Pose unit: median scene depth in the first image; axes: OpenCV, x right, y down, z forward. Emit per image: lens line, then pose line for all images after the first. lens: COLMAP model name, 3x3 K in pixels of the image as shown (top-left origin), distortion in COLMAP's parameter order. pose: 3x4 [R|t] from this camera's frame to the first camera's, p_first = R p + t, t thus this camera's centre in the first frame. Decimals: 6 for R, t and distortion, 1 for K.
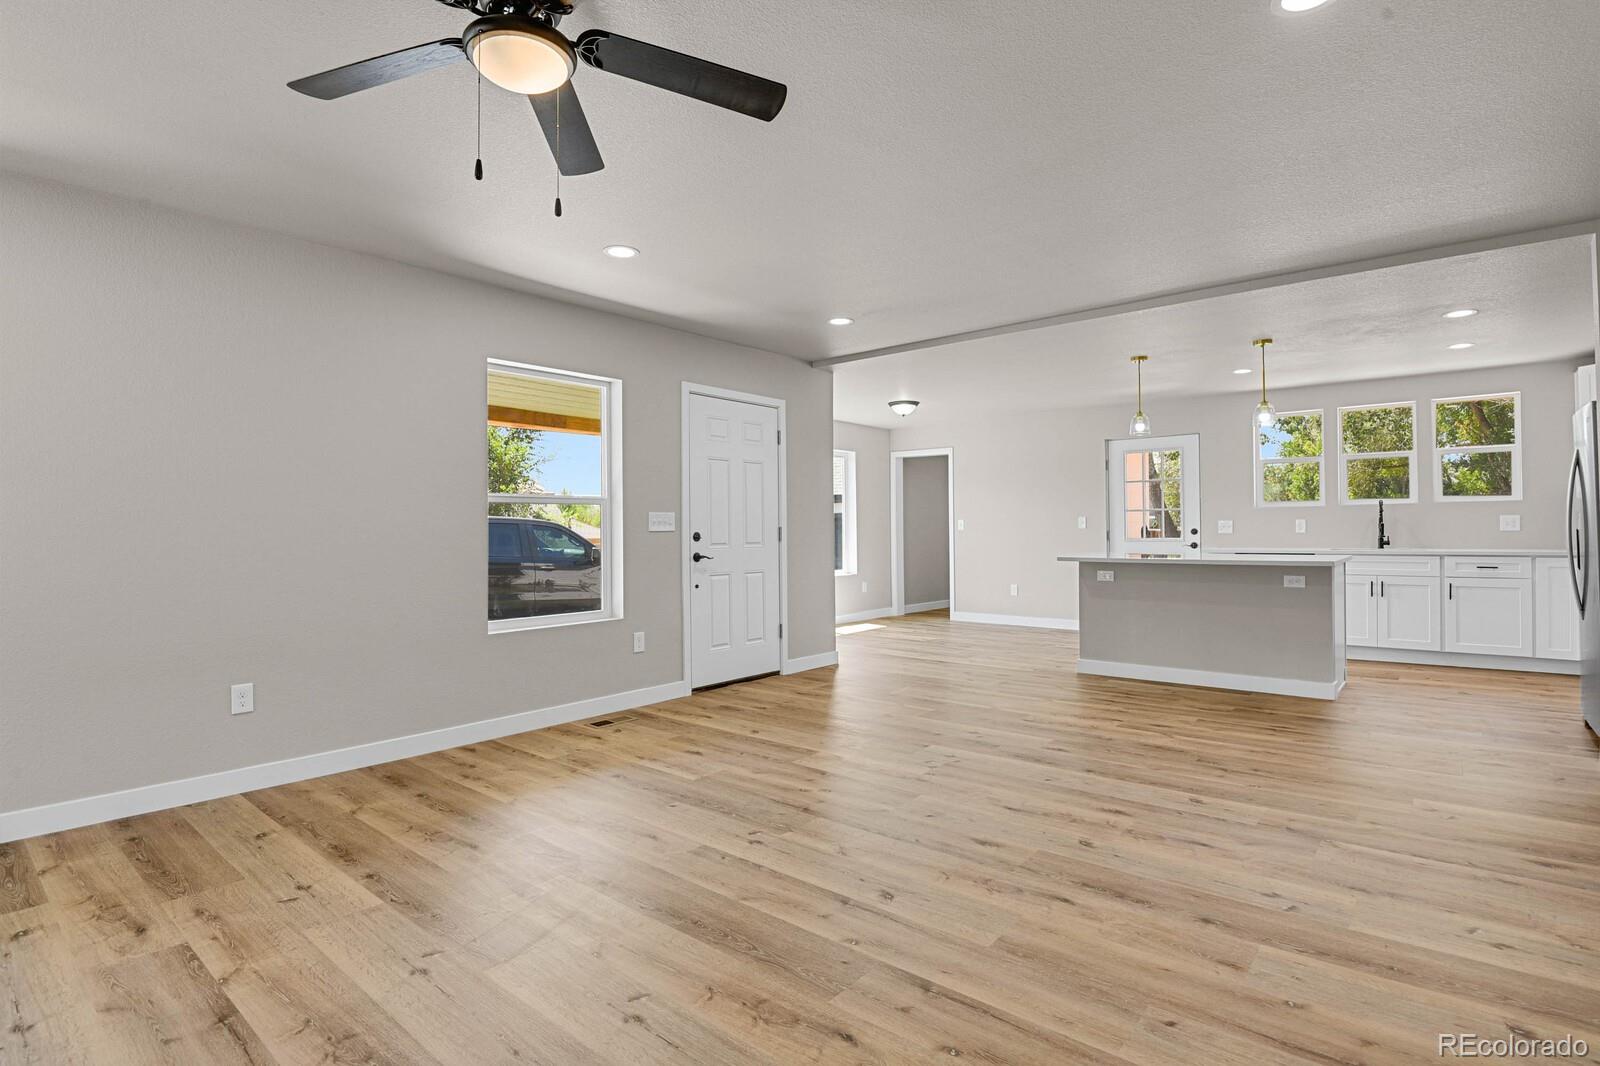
lens RADIAL K [[786.3, 0, 808.2], [0, 786.3, 525.5], [0, 0, 1]] dist [-0.021953, -0.004451]
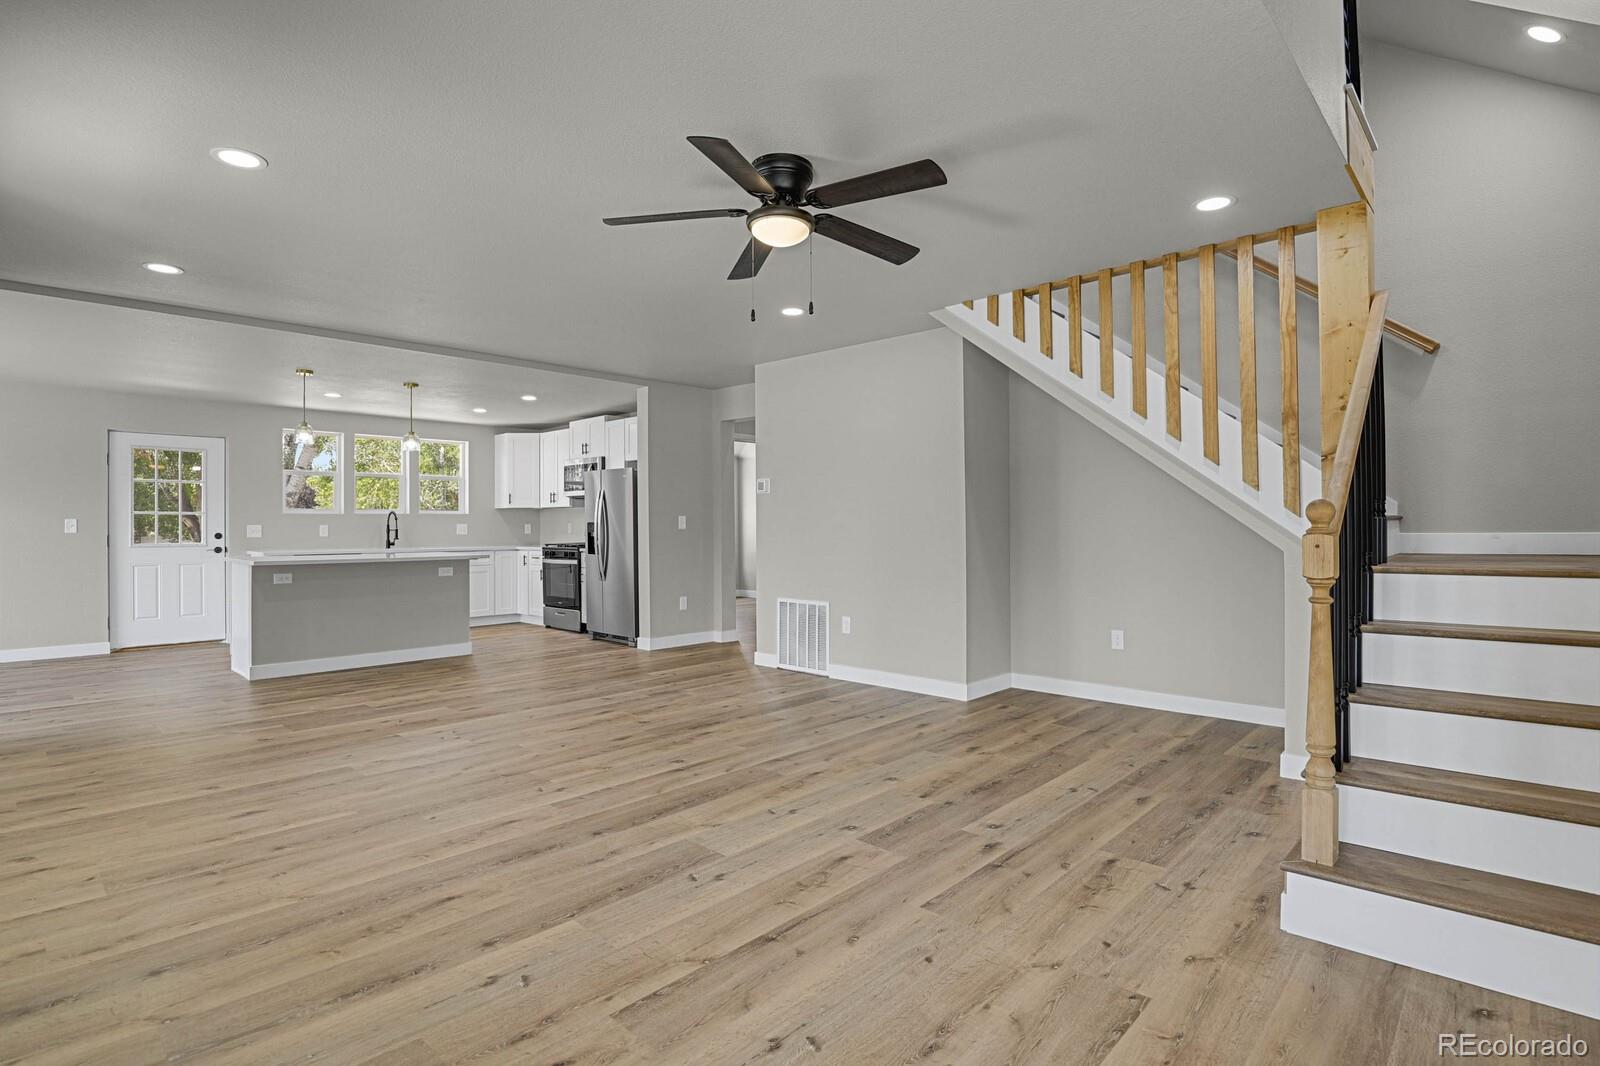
lens RADIAL K [[786.3, 0, 808.2], [0, 786.3, 525.5], [0, 0, 1]] dist [-0.021953, -0.004451]
pose [[0.053725, 0.010209, 0.998504, -1.238020], [-0.000765, 0.999948, -0.010182, 0.010870], [-0.998555, -0.000217, 0.053730, 0.550383]]
